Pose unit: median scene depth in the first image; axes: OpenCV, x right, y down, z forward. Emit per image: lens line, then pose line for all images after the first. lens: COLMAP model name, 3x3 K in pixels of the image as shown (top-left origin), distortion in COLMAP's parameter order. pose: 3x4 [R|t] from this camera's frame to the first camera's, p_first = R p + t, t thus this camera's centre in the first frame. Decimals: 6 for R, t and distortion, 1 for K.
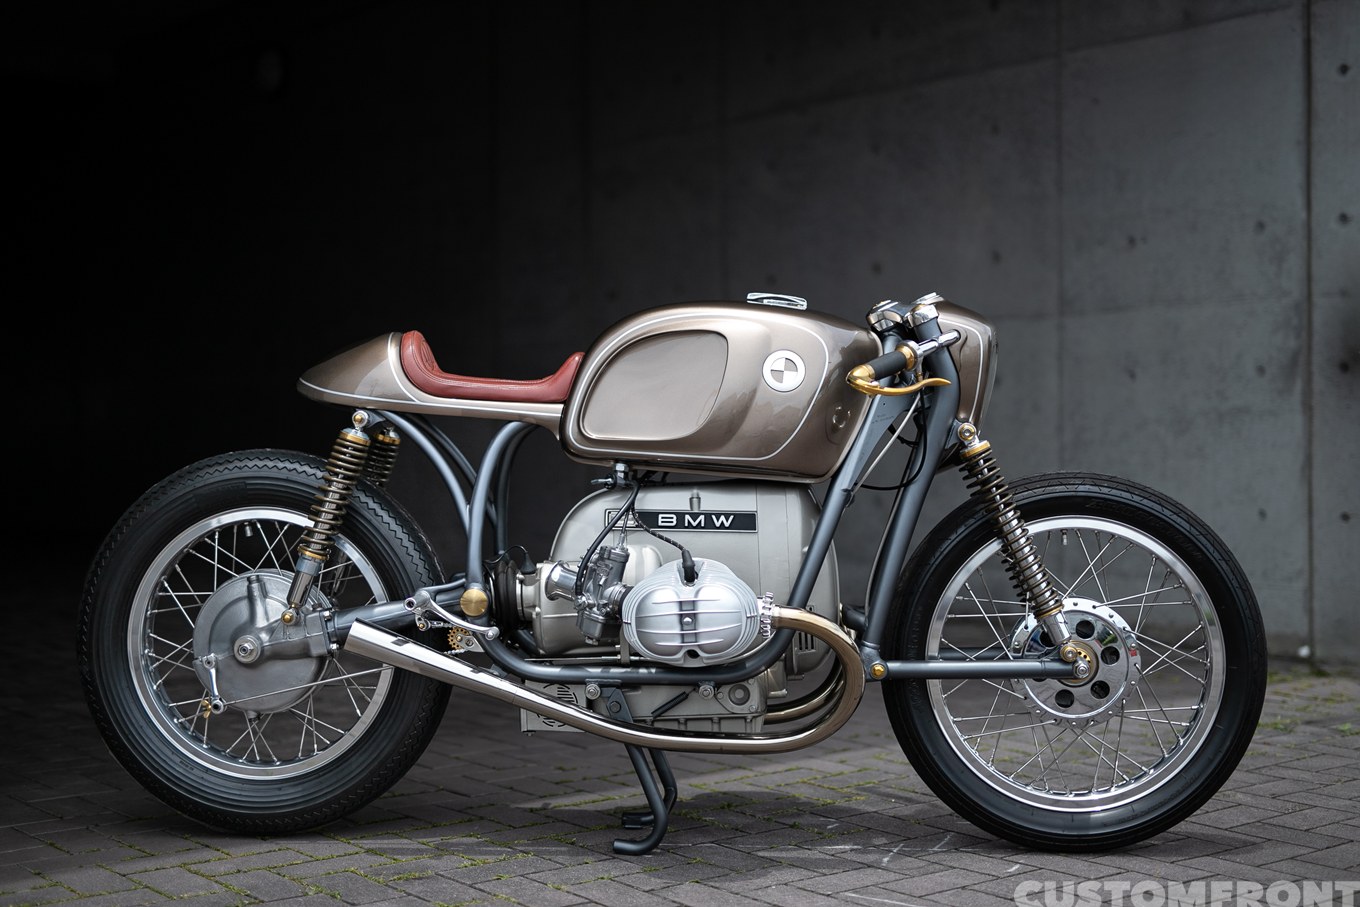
lens RADIAL K [[1893.2, 0, 679.7], [0, 1893.2, 449.9], [0, 0, 1]] dist [-0.004954, 0.000000]
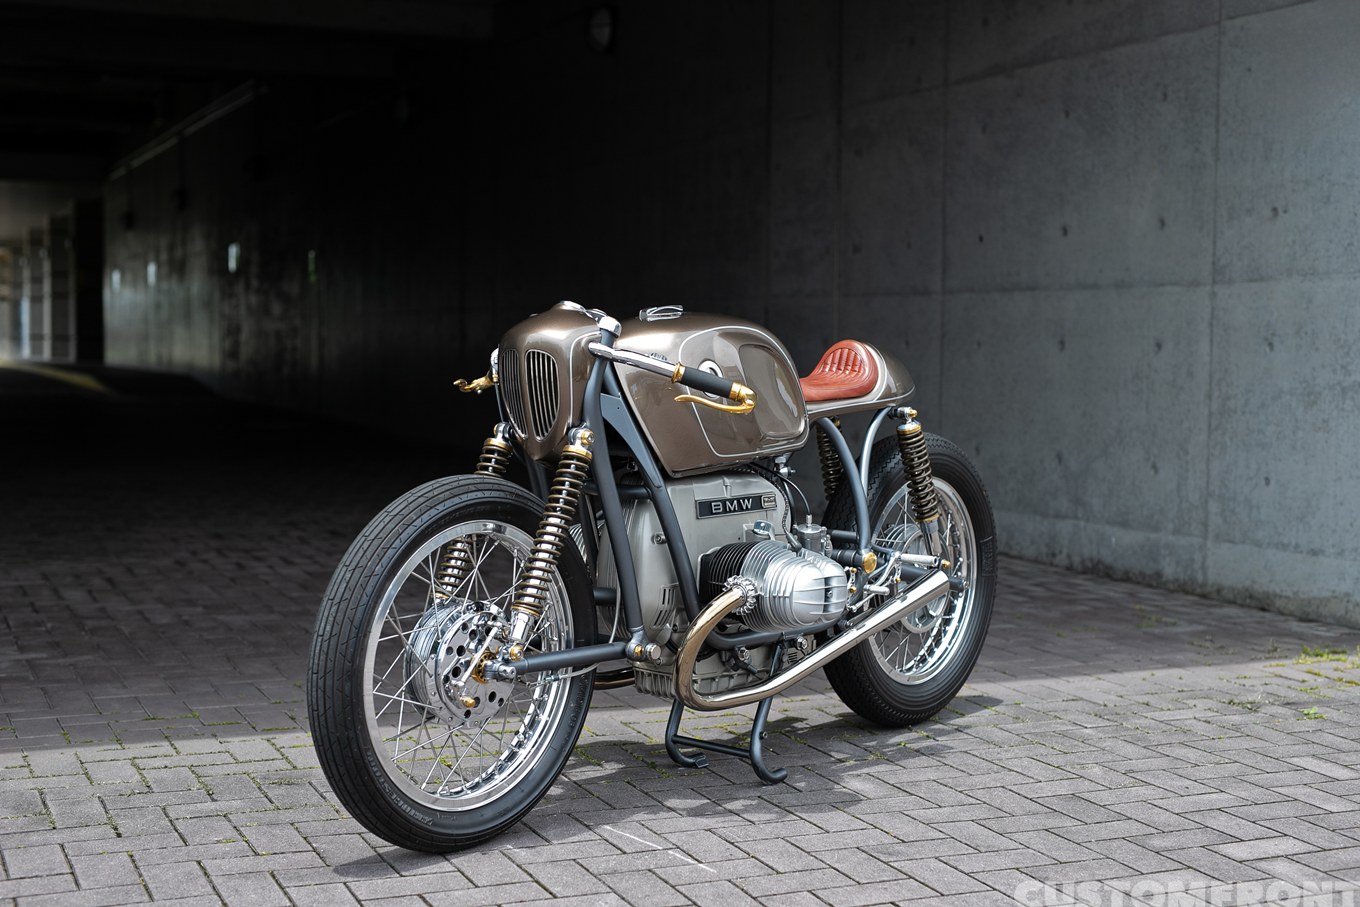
lens RADIAL K [[1893.2, 0, 680.8], [0, 1893.2, 449.2], [0, 0, 1]] dist [-0.004954, 0.000000]
pose [[0.962893, 0.033010, -0.267857, 0.226243], [-0.020615, 0.998588, 0.048958, -0.029733], [0.269095, -0.041619, 0.962214, -0.056994]]
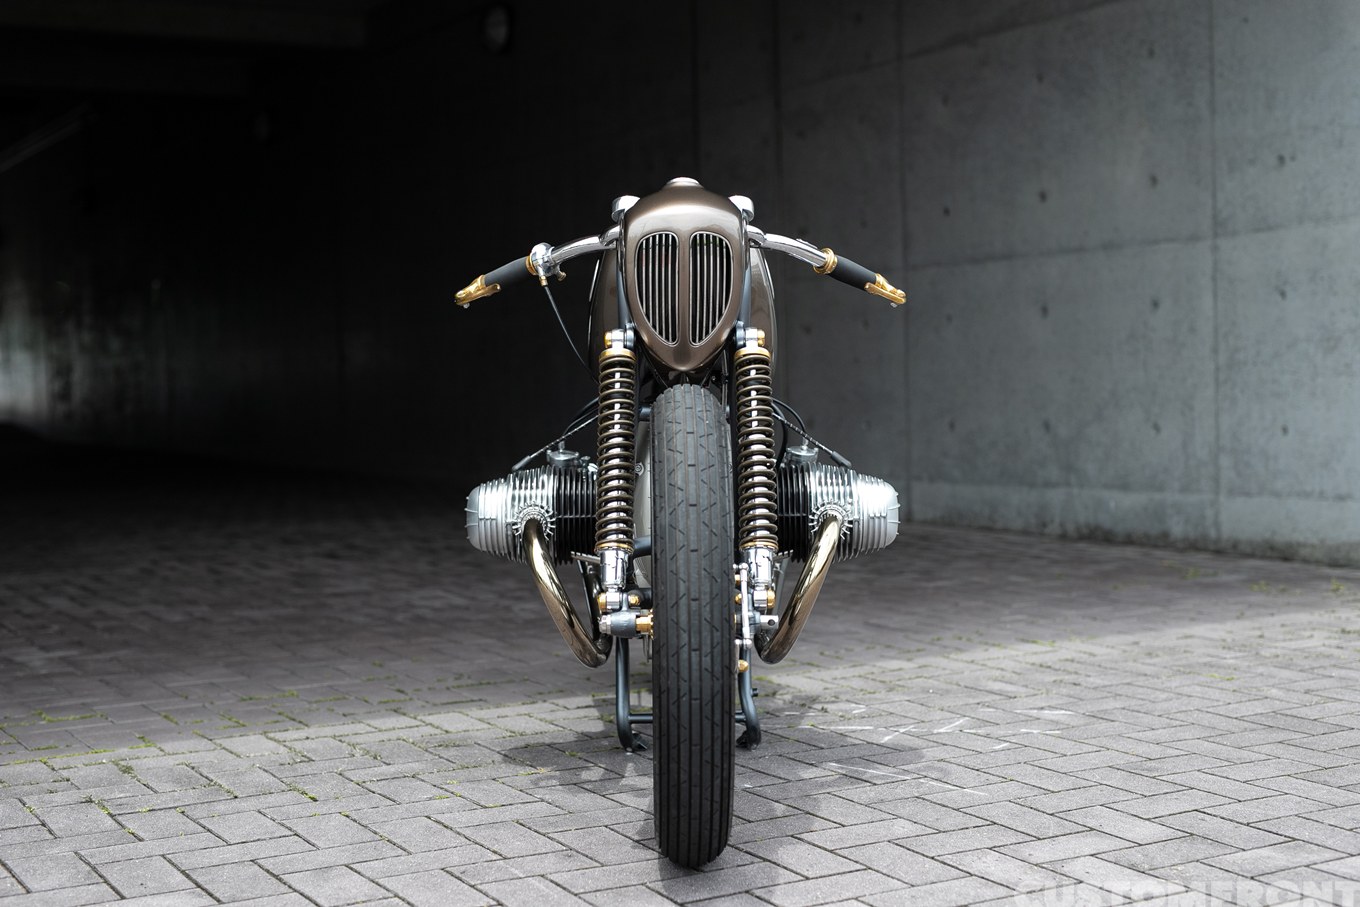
lens RADIAL K [[1893.2, 0, 679.9], [0, 1893.2, 451.7], [0, 0, 1]] dist [-0.004954, 0.000000]
pose [[0.986697, -0.011188, -0.162182, 0.093324], [0.015859, 0.999495, 0.027535, 0.012005], [0.161792, -0.029741, 0.986377, -0.043997]]
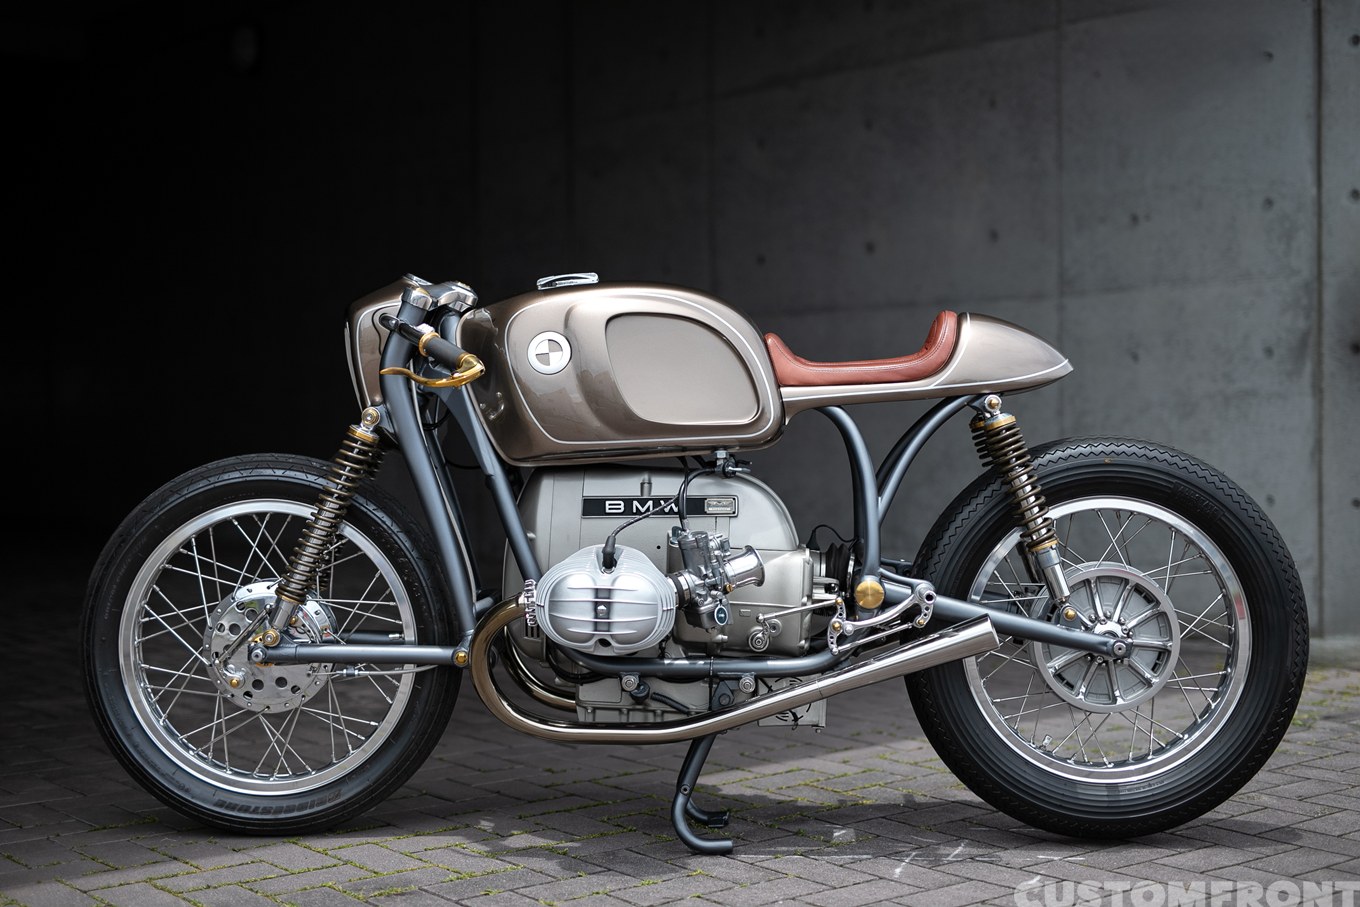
lens RADIAL K [[1893.2, 0, 679.0], [0, 1893.2, 449.8], [0, 0, 1]] dist [-0.004954, 0.000000]
pose [[0.999945, -0.001609, 0.010363, -0.005234], [0.001524, 0.999965, 0.008198, -0.000326], [-0.010376, -0.008182, 0.999913, 0.034402]]
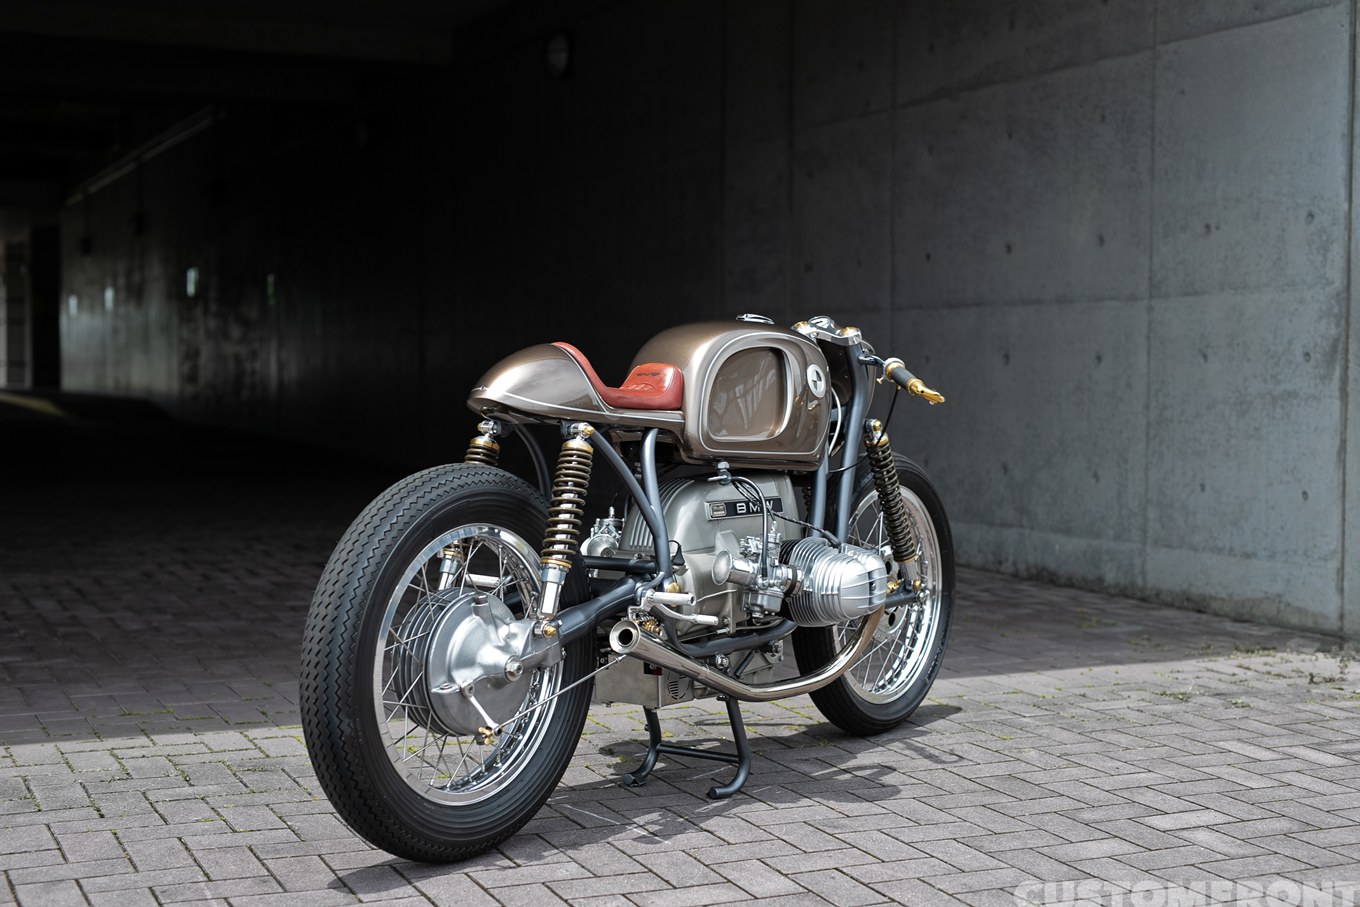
lens RADIAL K [[1893.2, 0, 683.1], [0, 1893.2, 451.6], [0, 0, 1]] dist [-0.004954, 0.000000]
pose [[0.969009, 0.025486, -0.245708, 0.236680], [-0.017122, 0.999201, 0.036116, -0.021958], [0.246432, -0.030790, 0.968671, -0.090050]]
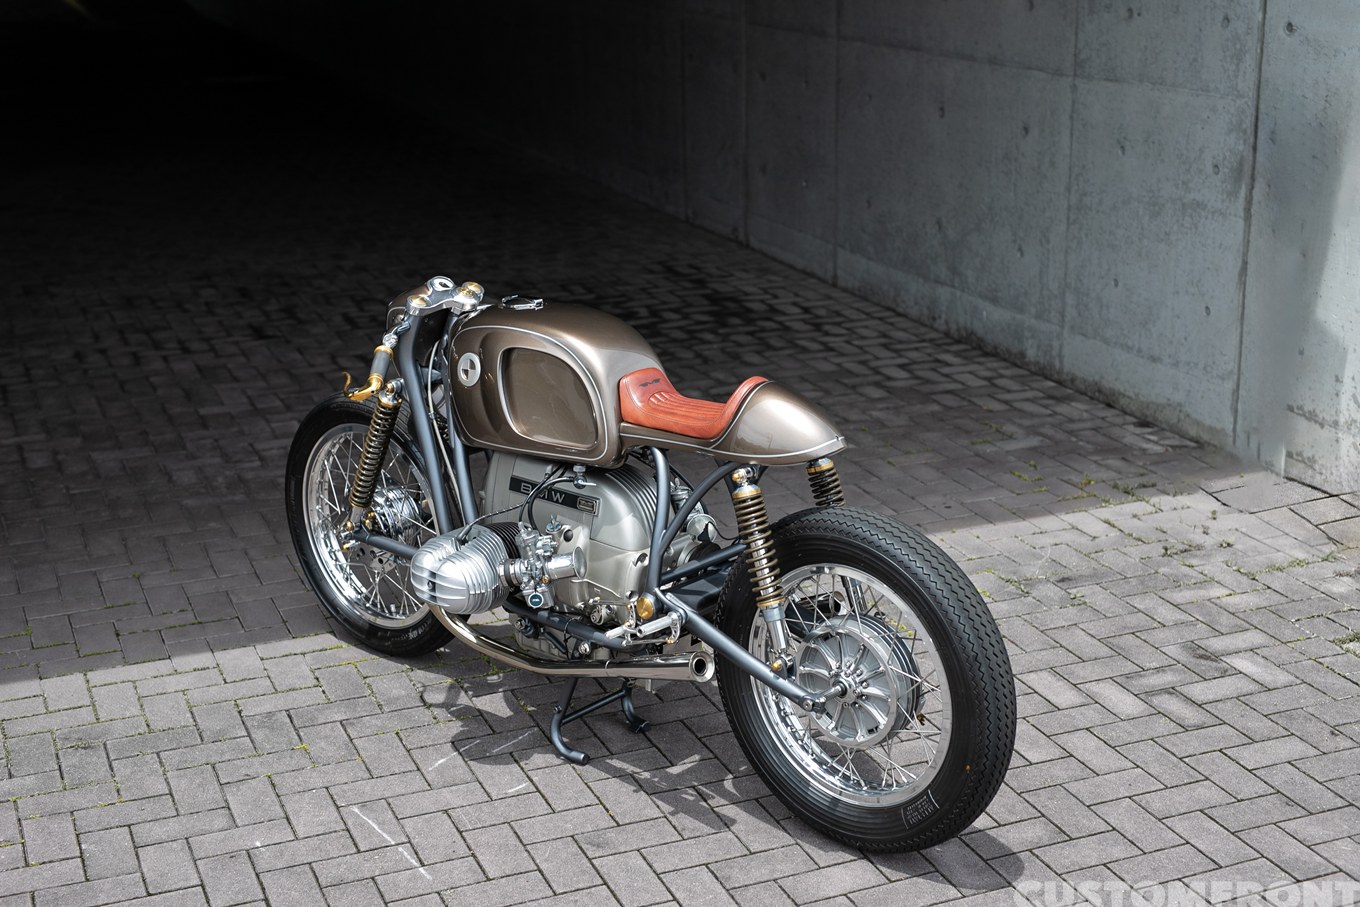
lens RADIAL K [[1893.2, 0, 689.0], [0, 1893.2, 448.7], [0, 0, 1]] dist [-0.004954, 0.000000]
pose [[0.958691, 0.077034, -0.273821, 0.331754], [0.005200, 0.957724, 0.287641, -0.192396], [0.284404, -0.277182, 0.917761, -0.032312]]
